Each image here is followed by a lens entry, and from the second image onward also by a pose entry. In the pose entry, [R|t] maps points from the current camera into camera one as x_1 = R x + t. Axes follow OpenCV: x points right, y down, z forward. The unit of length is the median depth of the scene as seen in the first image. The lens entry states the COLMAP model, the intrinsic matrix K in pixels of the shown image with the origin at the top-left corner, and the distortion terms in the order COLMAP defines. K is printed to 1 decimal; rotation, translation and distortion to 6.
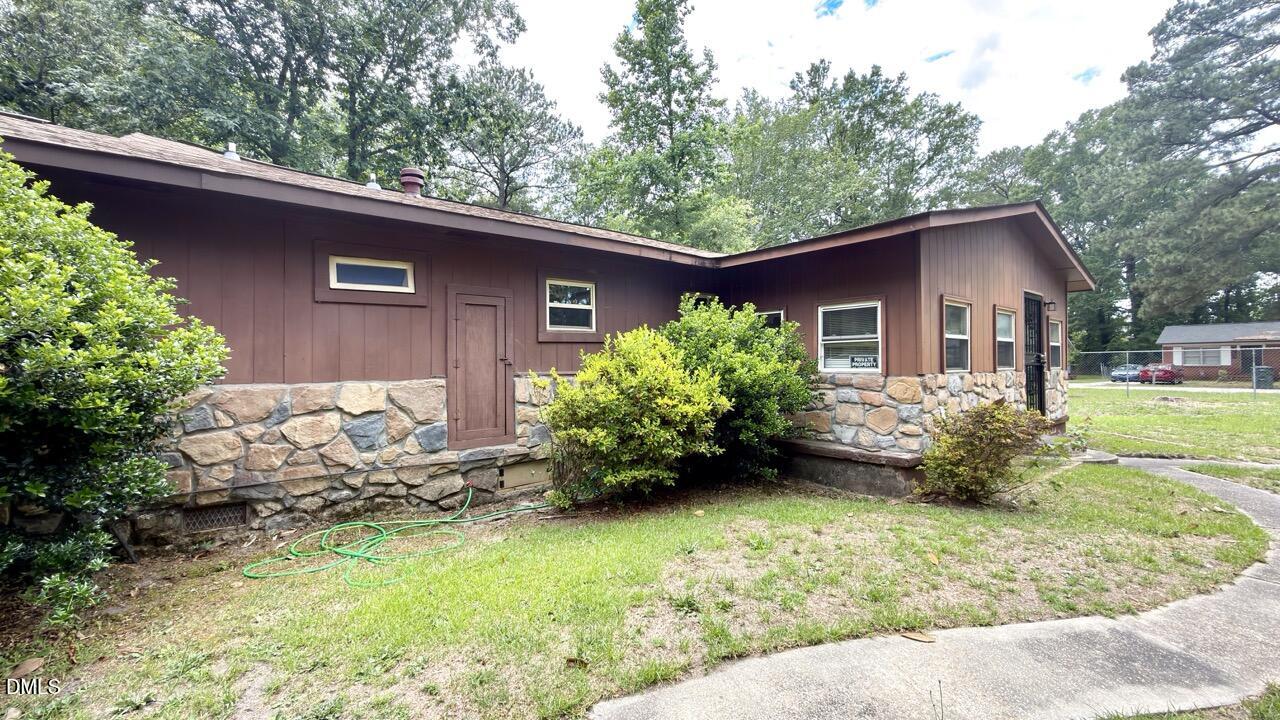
lens RADIAL K [[510.5, 0, 641.4], [0, 510.5, 353.2], [0, 0, 1]] dist [0.000229, -0.000285]
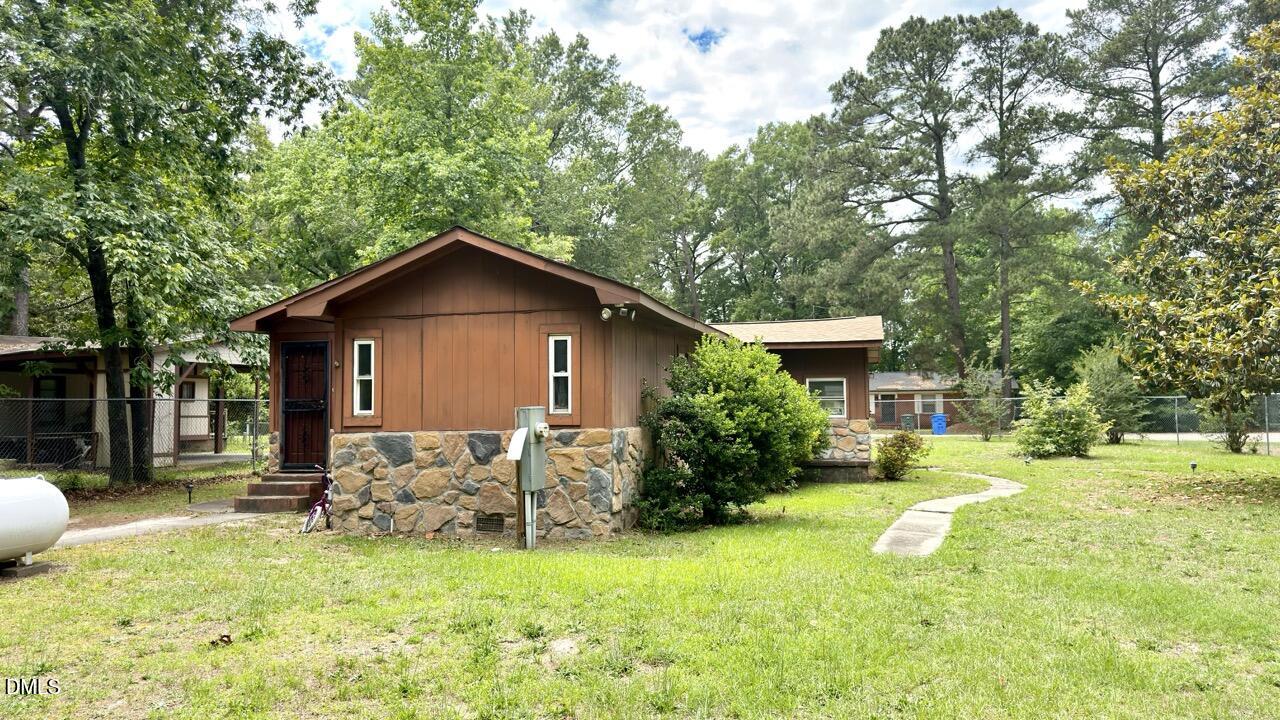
lens RADIAL K [[909.7, 0, 639.0], [0, 909.7, 363.2], [0, 0, 1]] dist [0.045580, 0.001065]
pose [[0.797631, 0.030694, 0.602365, -0.403806], [-0.010083, 0.999243, -0.037566, -0.005062], [-0.603062, 0.023891, 0.797337, -0.223607]]
